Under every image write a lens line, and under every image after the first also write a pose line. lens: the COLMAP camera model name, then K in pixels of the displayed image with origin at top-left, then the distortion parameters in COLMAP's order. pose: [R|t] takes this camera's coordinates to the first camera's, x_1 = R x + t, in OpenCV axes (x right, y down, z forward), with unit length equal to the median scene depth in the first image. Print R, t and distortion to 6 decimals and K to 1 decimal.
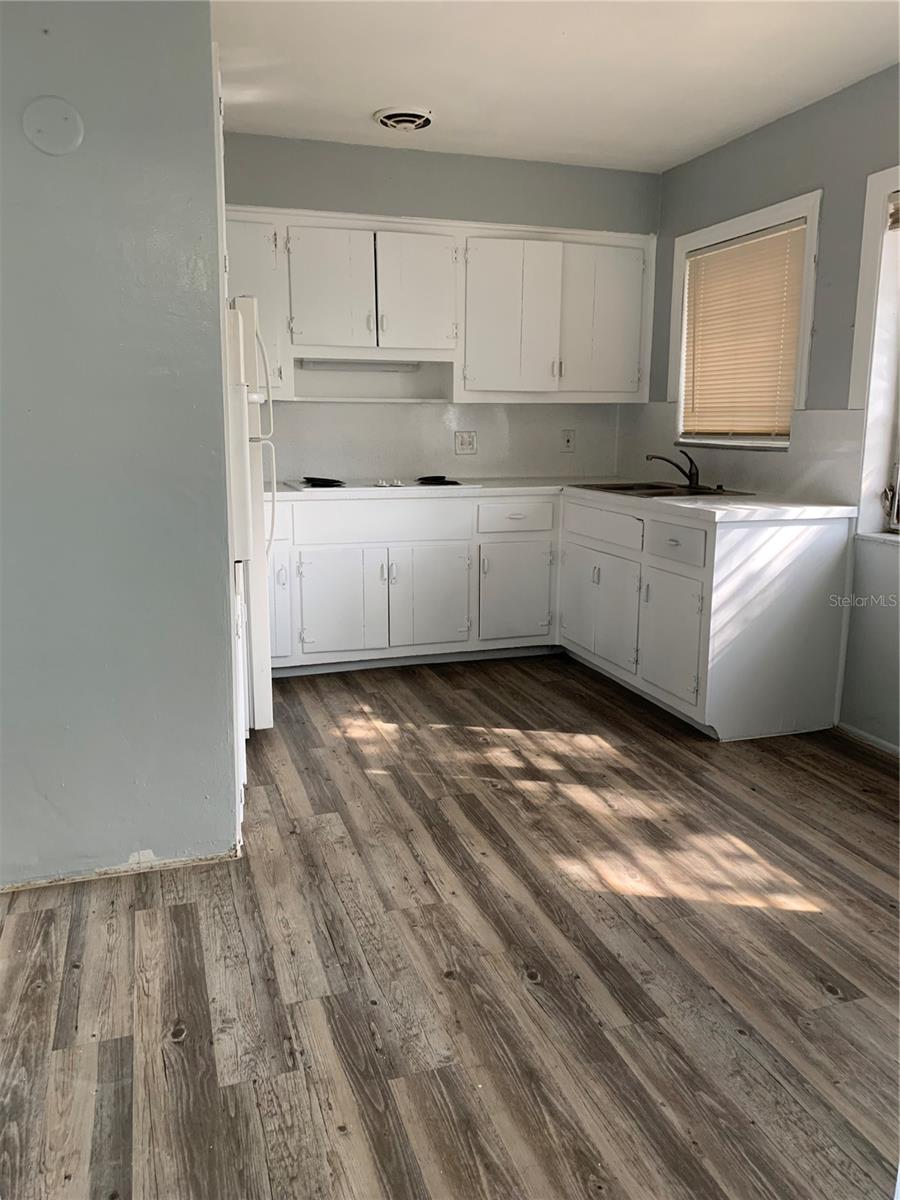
lens RADIAL K [[910.6, 0, 451.8], [0, 910.6, 585.7], [0, 0, 1]] dist [0.121106, -0.283525]
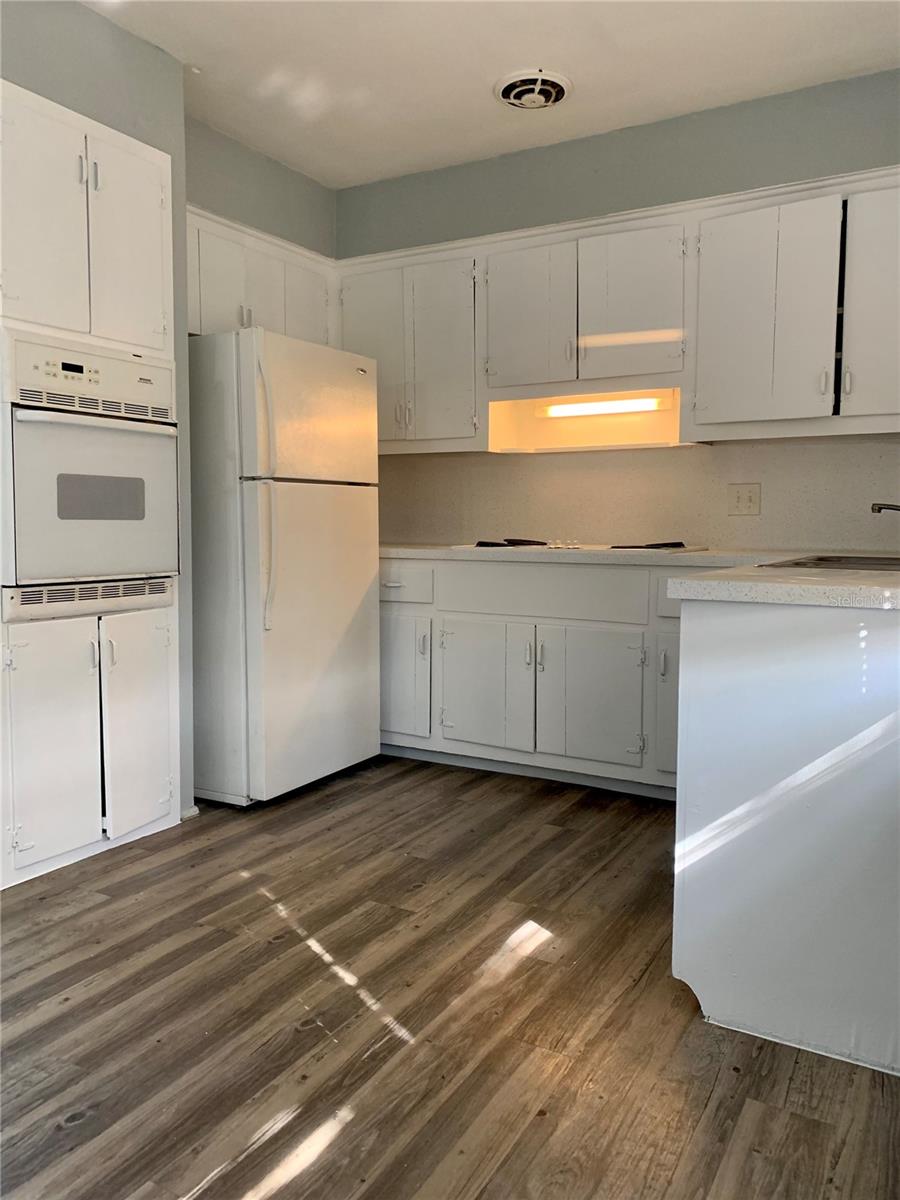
lens RADIAL K [[915.3, 0, 447.7], [0, 915.3, 584.9], [0, 0, 1]] dist [0.045111, -0.050579]
pose [[0.663497, 0.053013, -0.746298, 0.573480], [-0.134637, 0.989663, -0.049398, -0.032179], [0.735965, 0.133255, 0.663776, 0.506138]]
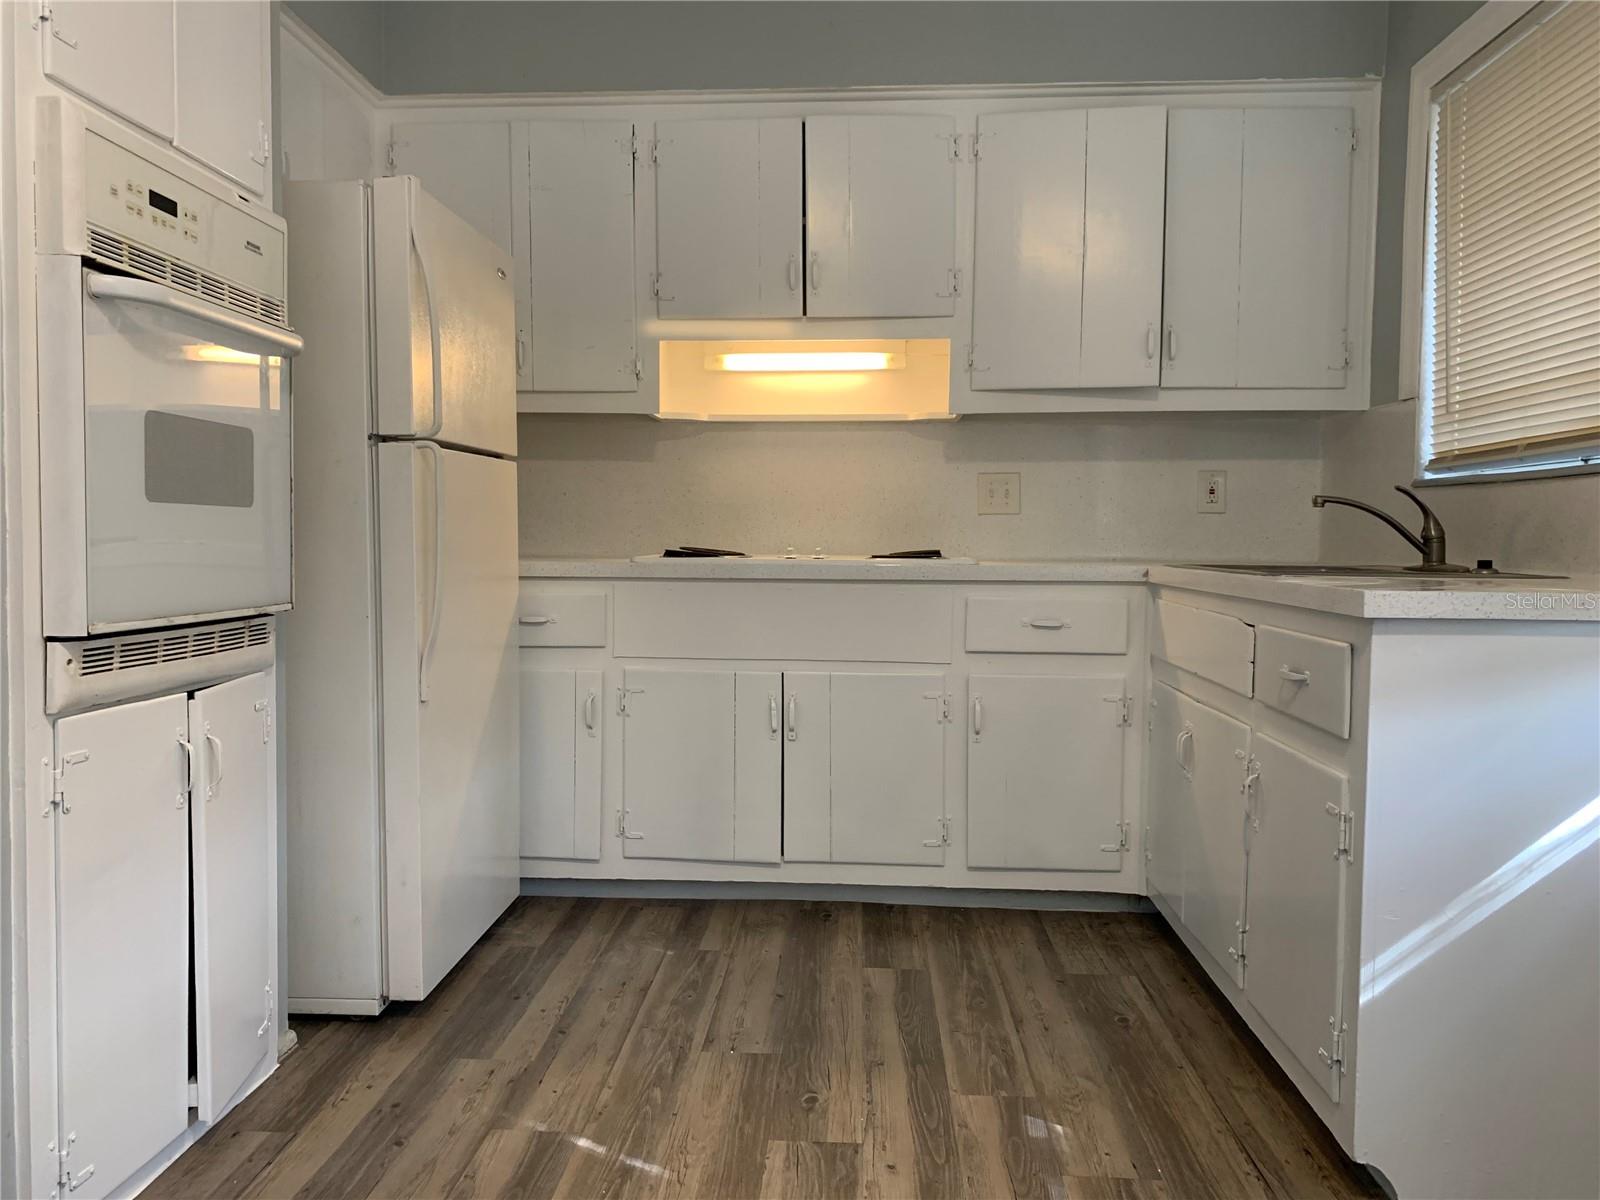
lens RADIAL K [[1228.9, 0, 767.4], [0, 1228.9, 592.1], [0, 0, 1]] dist [0.039706, -0.071836]
pose [[0.922710, 0.021203, -0.384911, 0.240448], [-0.072493, 0.990216, -0.119234, -0.002153], [0.378617, 0.137922, 0.915220, 0.408906]]
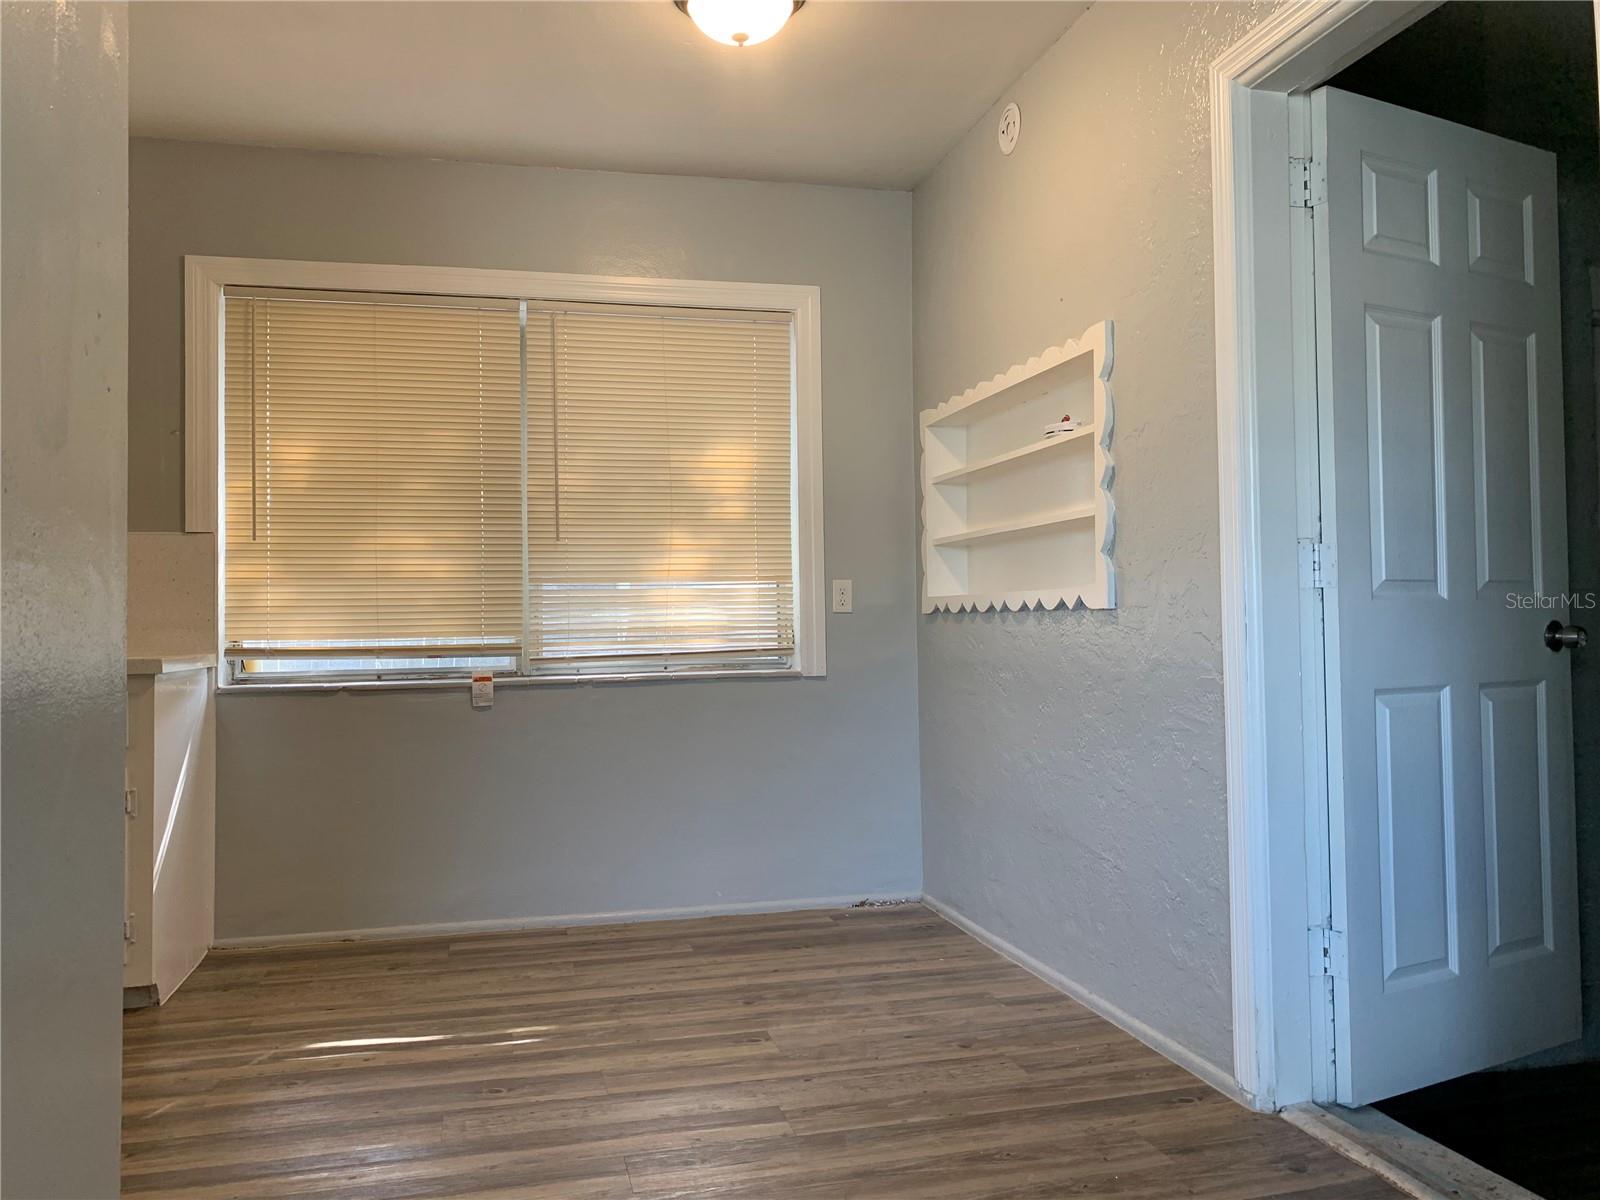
lens RADIAL K [[1220.3, 0, 800.0], [0, 1220.3, 600.0], [0, 0, 1]] dist [0.045111, -0.050579]
pose [[0.078114, 0.014703, 0.996836, -0.571021], [0.189671, 0.981409, -0.029339, -0.005854], [-0.978735, 0.191363, 0.073873, 0.419108]]
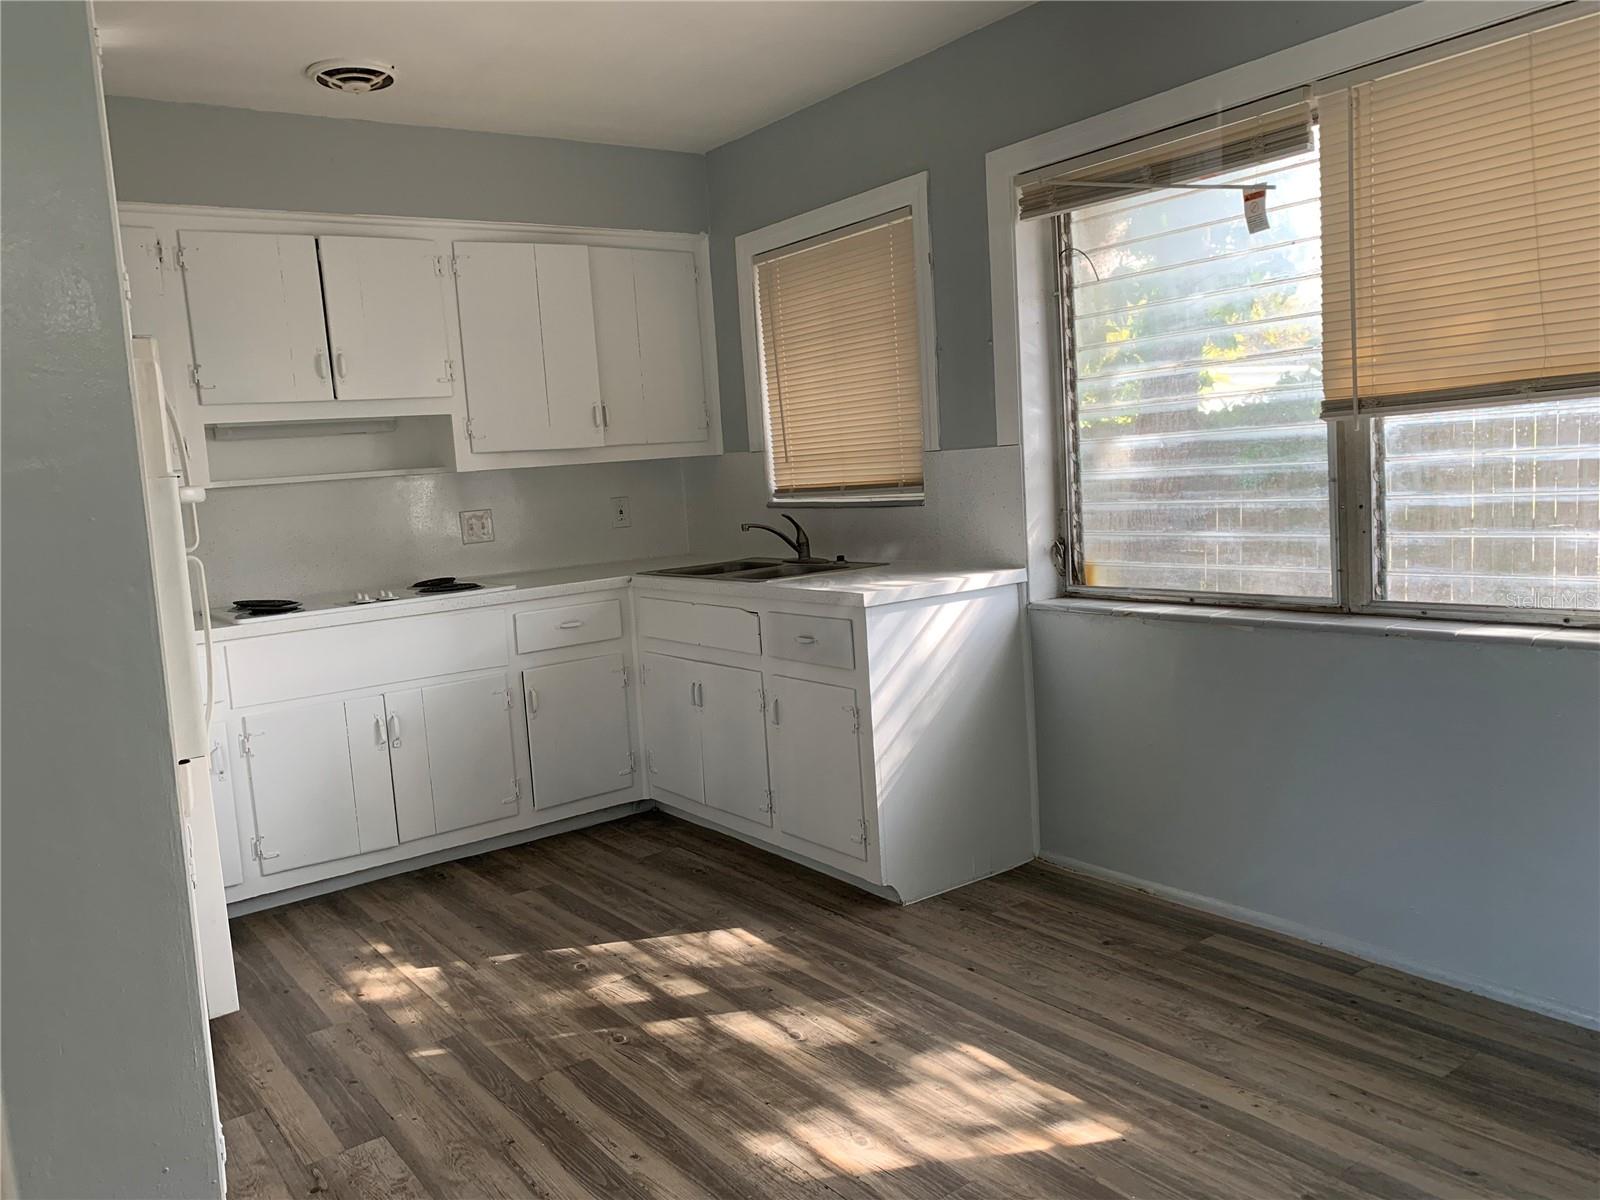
lens RADIAL K [[1228.9, 0, 767.4], [0, 1228.9, 592.1], [0, 0, 1]] dist [0.039706, -0.071836]
pose [[0.954036, -0.102145, 0.281746, -0.059940], [0.125854, 0.989761, -0.067329, -0.023986], [-0.271984, 0.099693, 0.957124, 0.073059]]
